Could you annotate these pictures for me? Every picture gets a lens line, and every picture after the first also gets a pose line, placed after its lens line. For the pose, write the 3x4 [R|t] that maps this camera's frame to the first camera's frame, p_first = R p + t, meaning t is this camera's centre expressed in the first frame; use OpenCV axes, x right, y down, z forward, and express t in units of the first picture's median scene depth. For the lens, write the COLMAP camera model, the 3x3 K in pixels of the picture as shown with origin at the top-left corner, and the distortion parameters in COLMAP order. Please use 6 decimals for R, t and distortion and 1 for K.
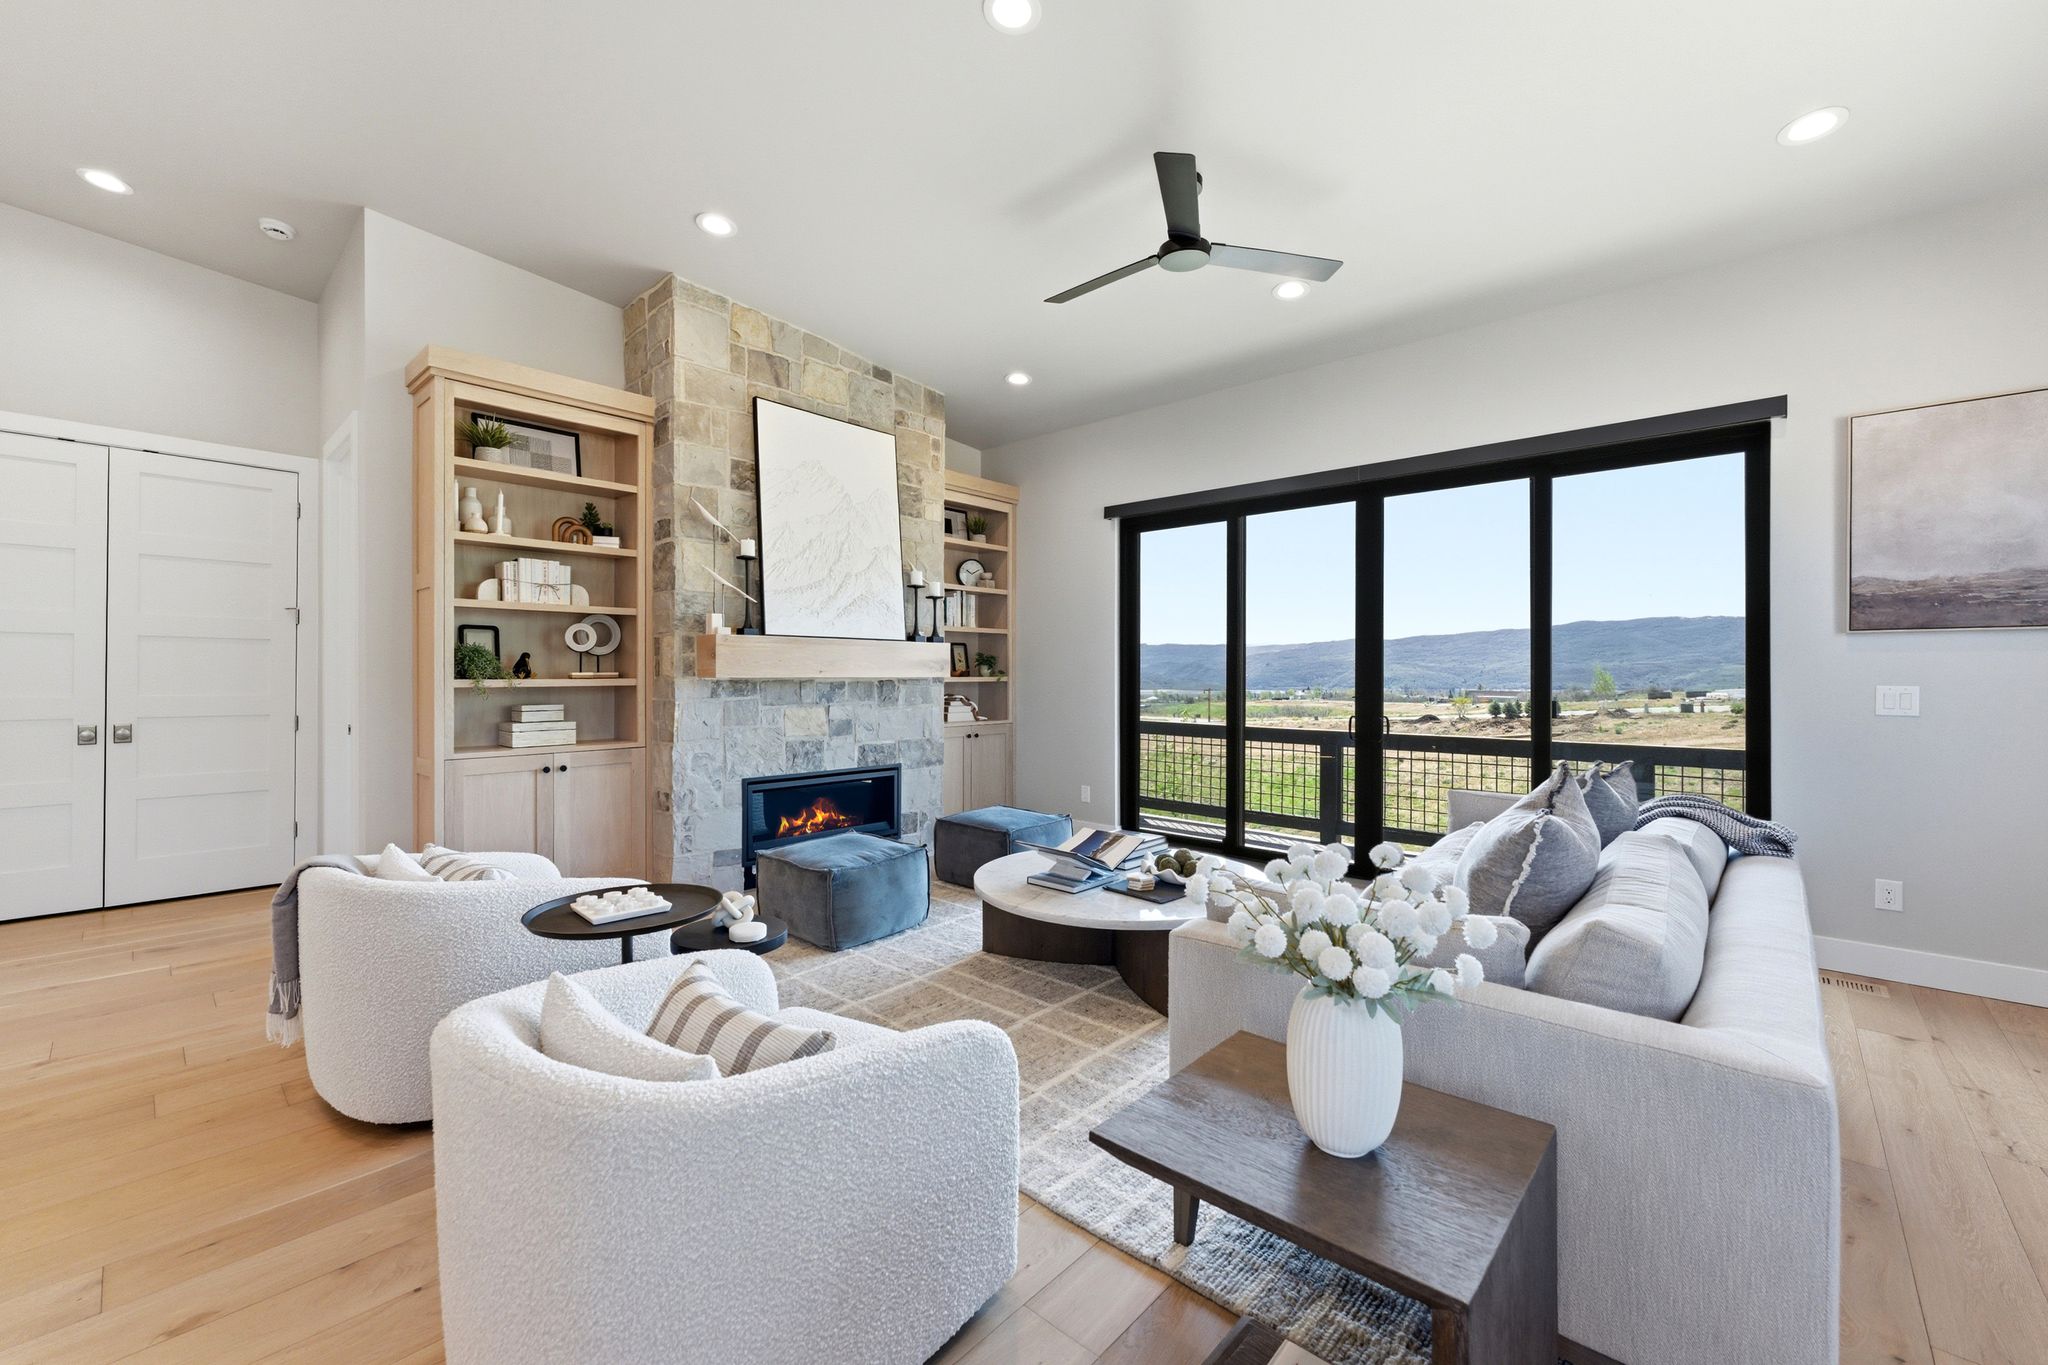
lens RADIAL K [[834.5, 0, 1021.5], [0, 834.5, 677.2], [0, 0, 1]] dist [0.001692, -0.003039]
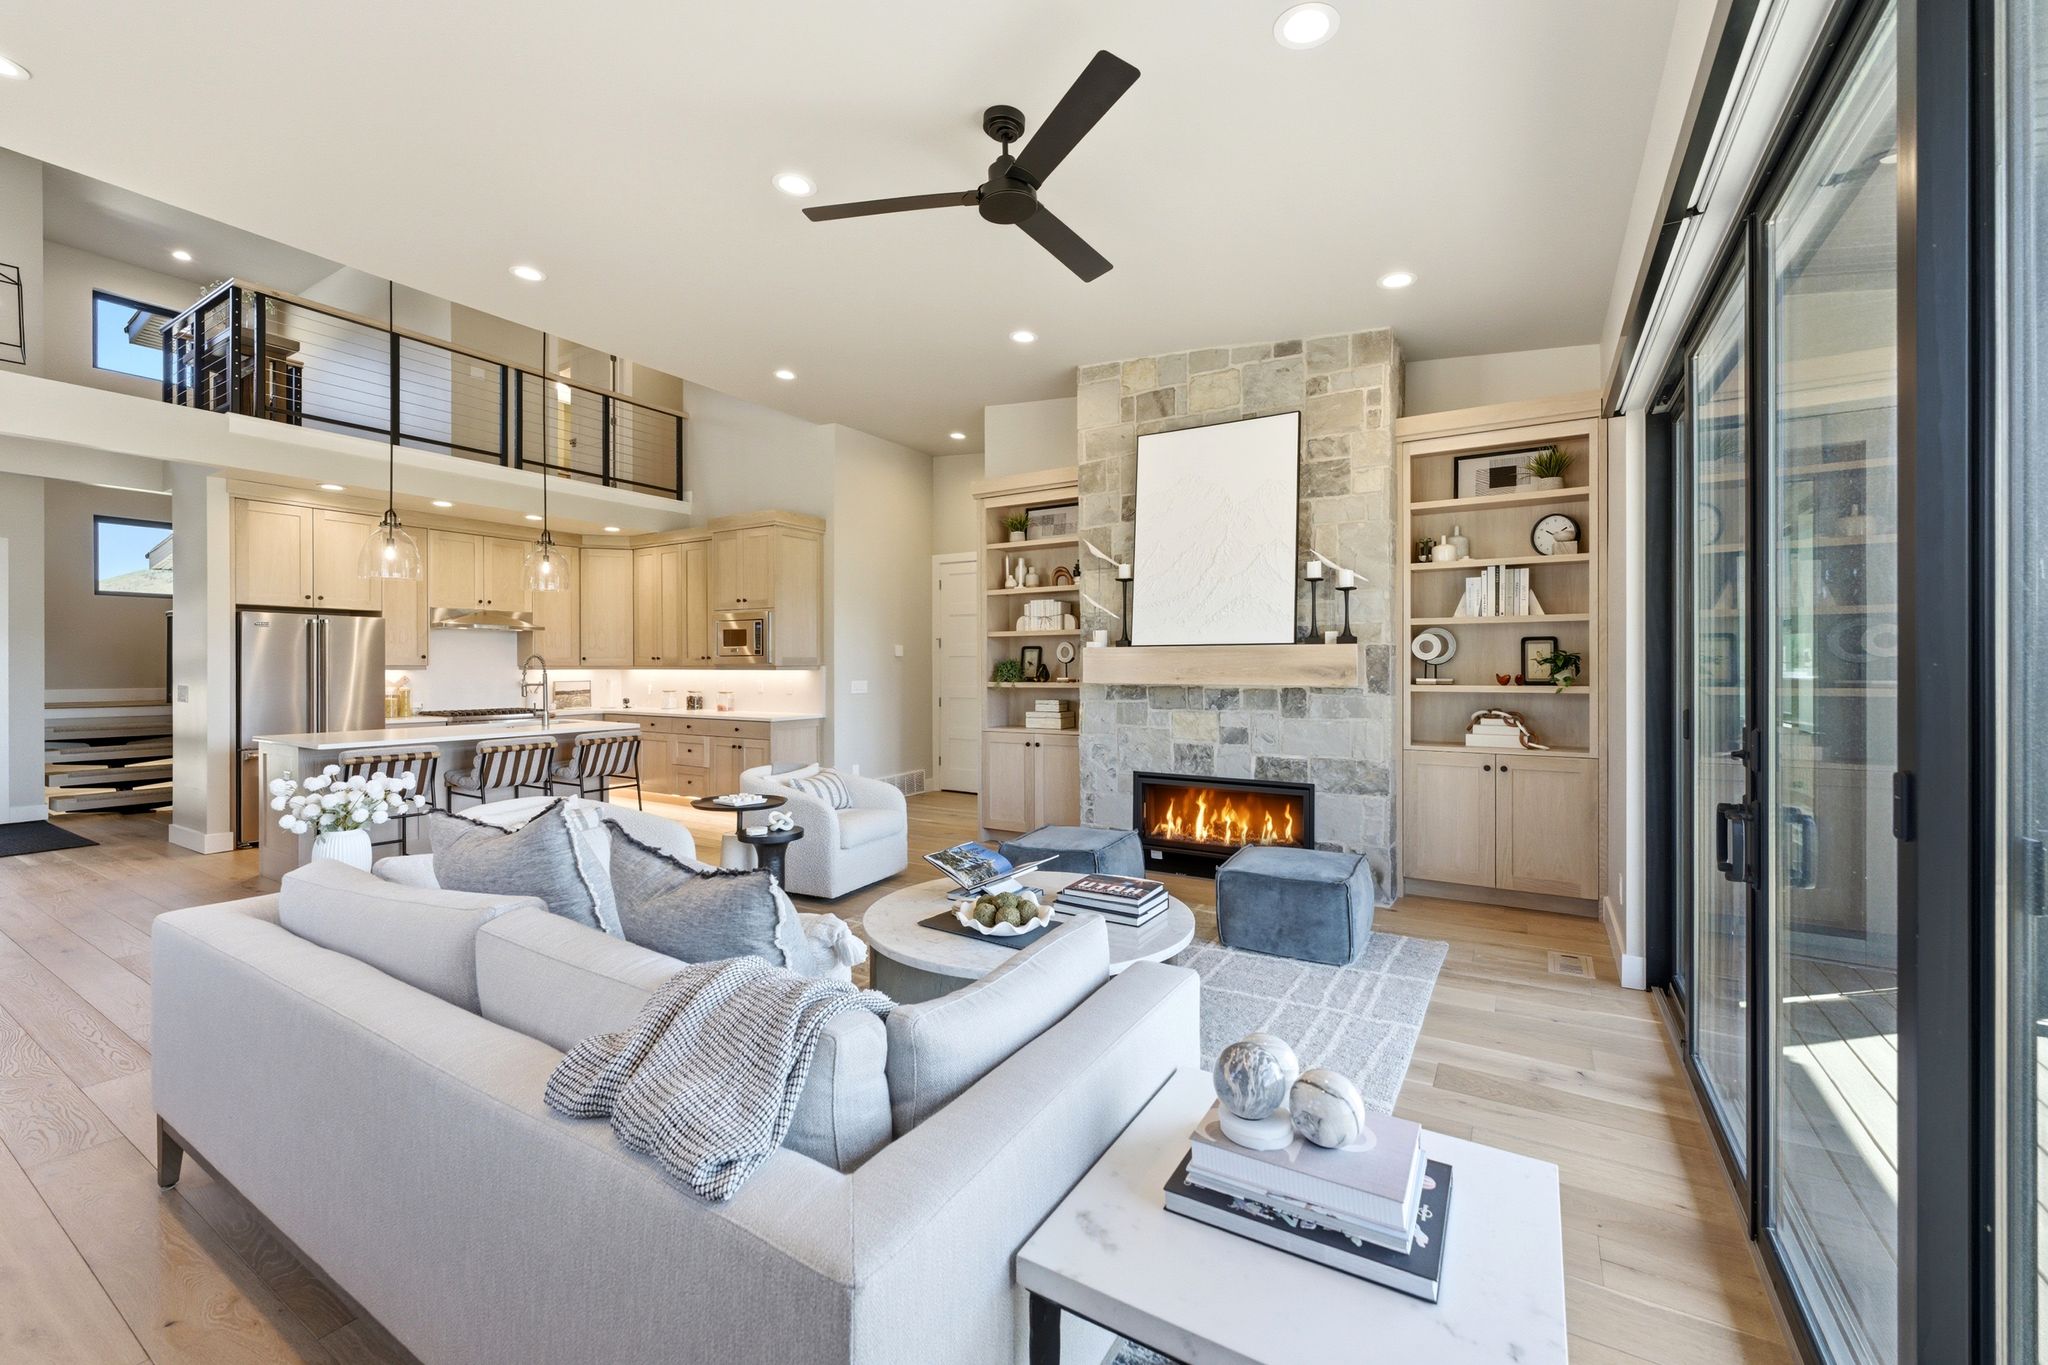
lens RADIAL K [[834.5, 0, 1017.5], [0, 834.5, 672.0], [0, 0, 1]] dist [0.001692, -0.003039]
pose [[0.178394, 0.004618, -0.983948, 0.720789], [-0.001875, 0.999989, 0.004353, -0.018369], [0.983957, 0.001068, 0.178401, 0.595153]]
